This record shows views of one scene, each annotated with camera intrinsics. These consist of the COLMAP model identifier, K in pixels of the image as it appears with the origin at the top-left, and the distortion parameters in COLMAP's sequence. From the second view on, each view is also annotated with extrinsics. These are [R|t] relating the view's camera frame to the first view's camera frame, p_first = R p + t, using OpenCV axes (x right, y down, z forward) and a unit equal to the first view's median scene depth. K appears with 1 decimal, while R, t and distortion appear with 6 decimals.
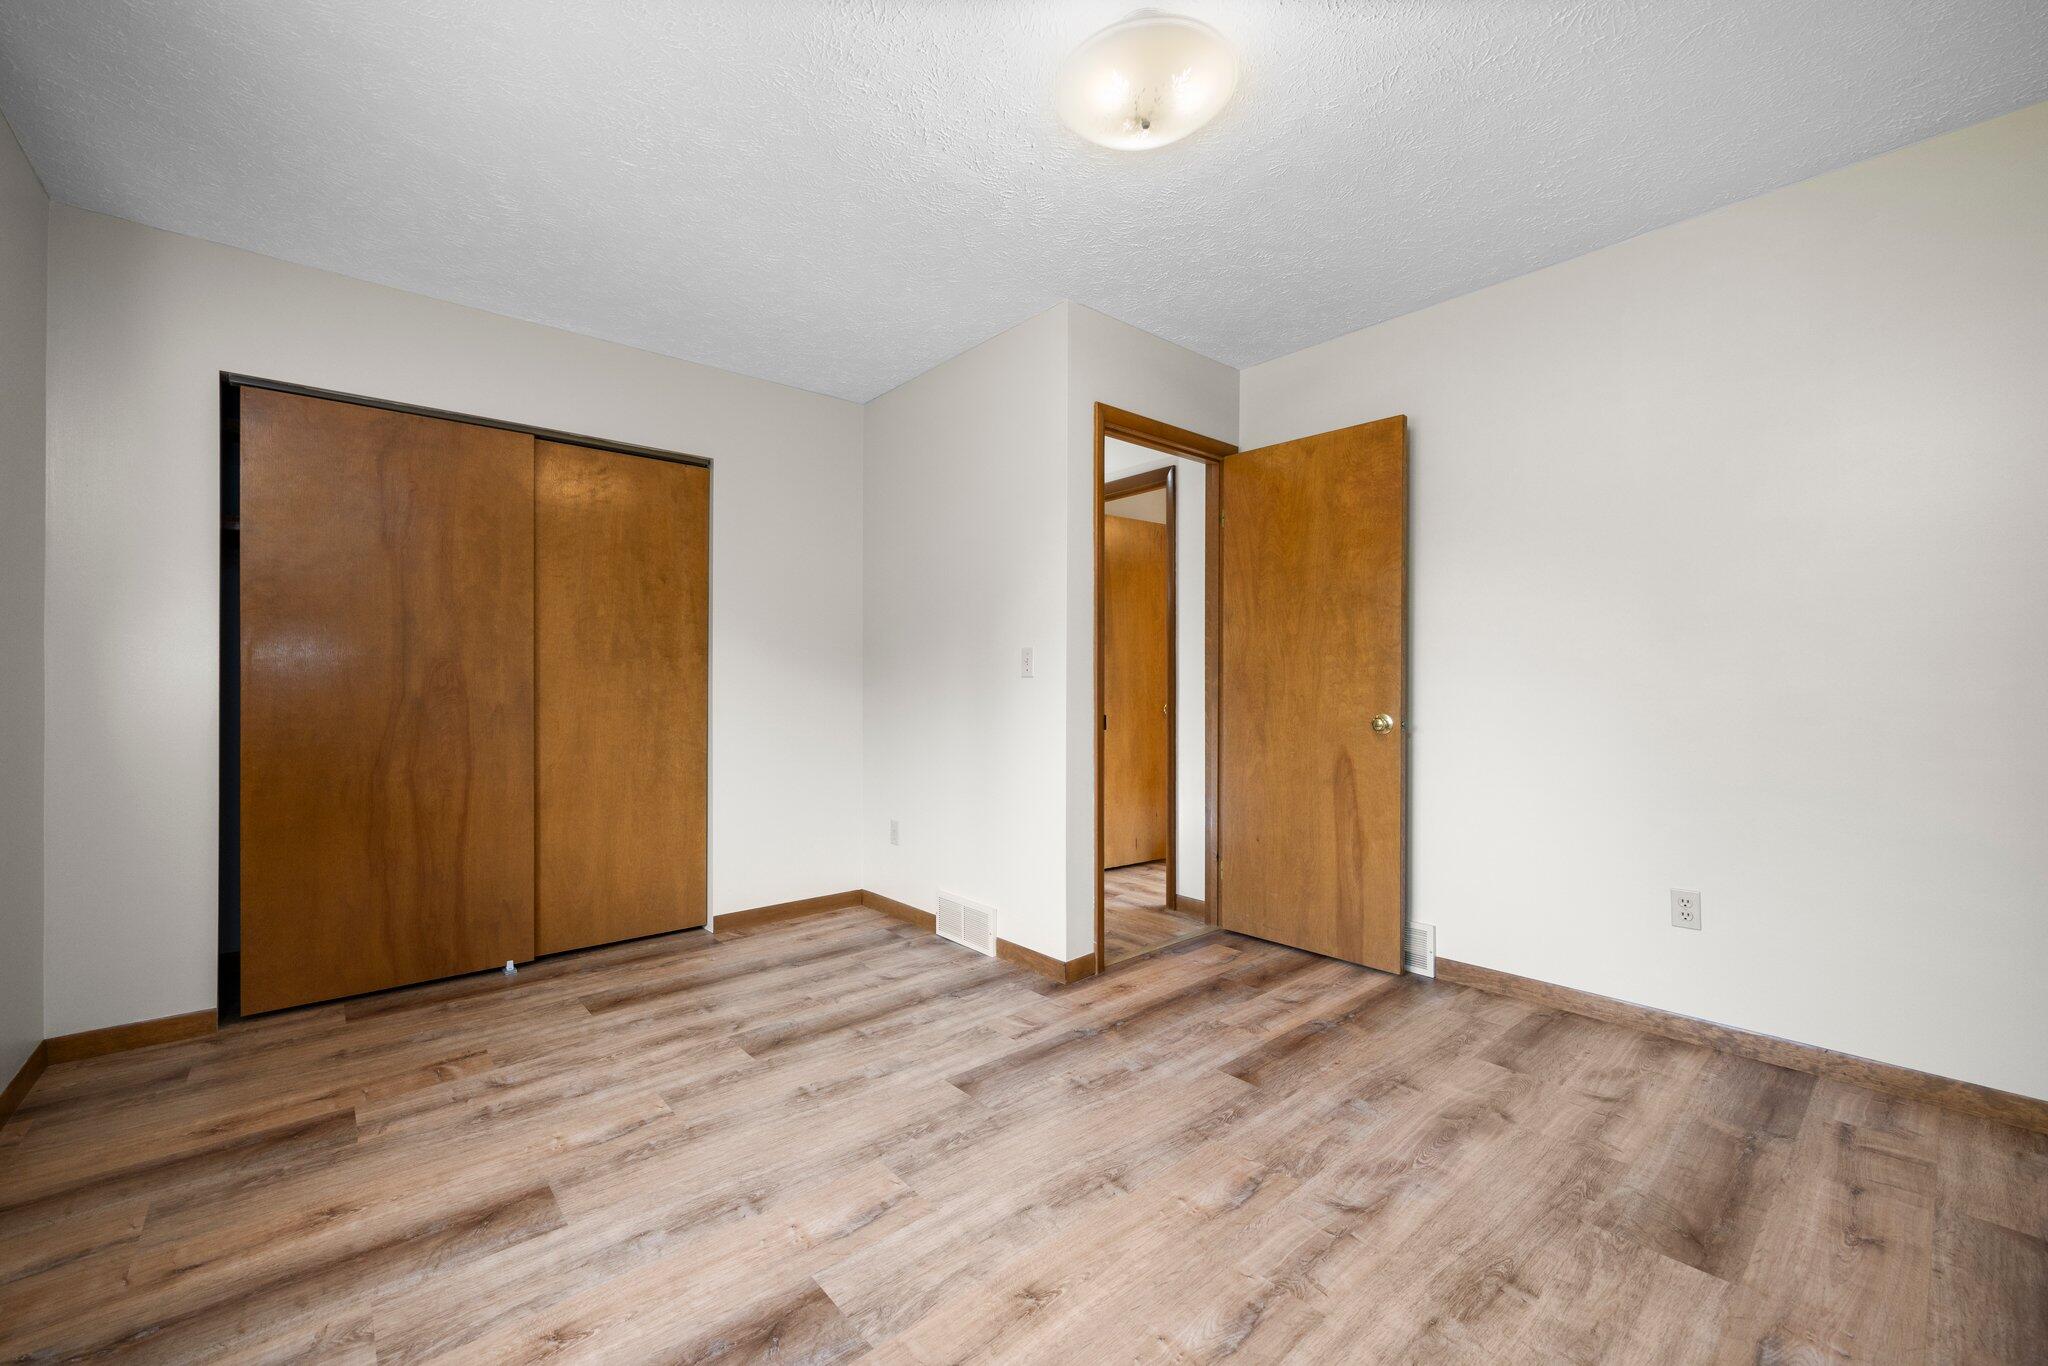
lens RADIAL K [[801.2, 0, 1024.0], [0, 801.2, 683.0], [0, 0, 1]] dist [0.001296, 0.000084]
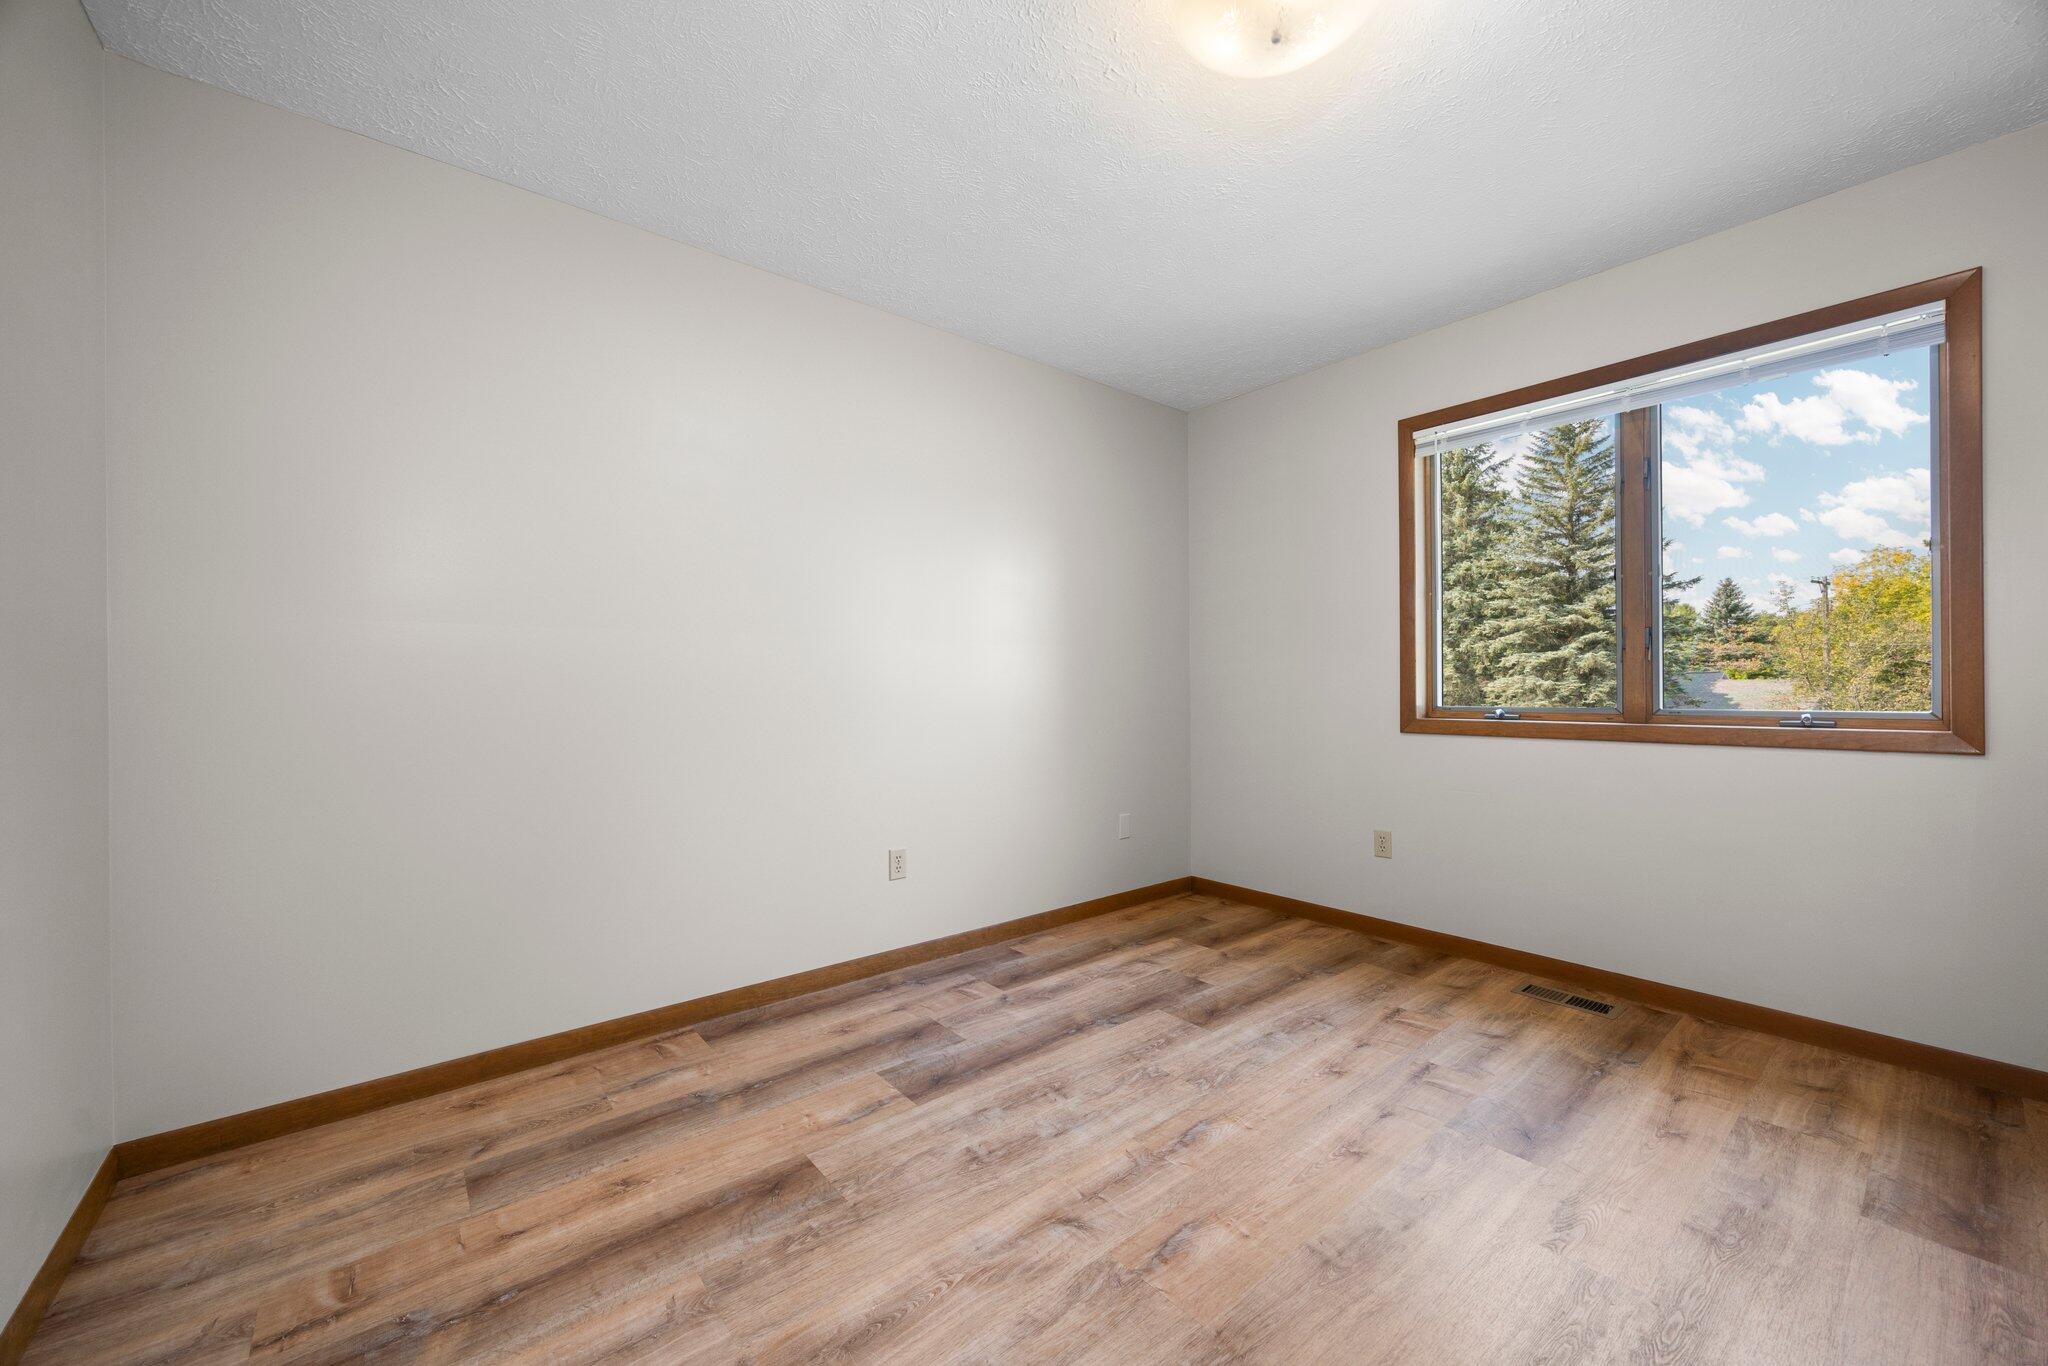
lens RADIAL K [[801.2, 0, 1024.0], [0, 801.2, 683.0], [0, 0, 1]] dist [0.001296, 0.000084]
pose [[-0.999755, 0.009390, 0.020039, 0.445317], [0.009317, 0.999950, -0.003754, 0.006043], [-0.020073, -0.003567, -0.999792, 2.012668]]
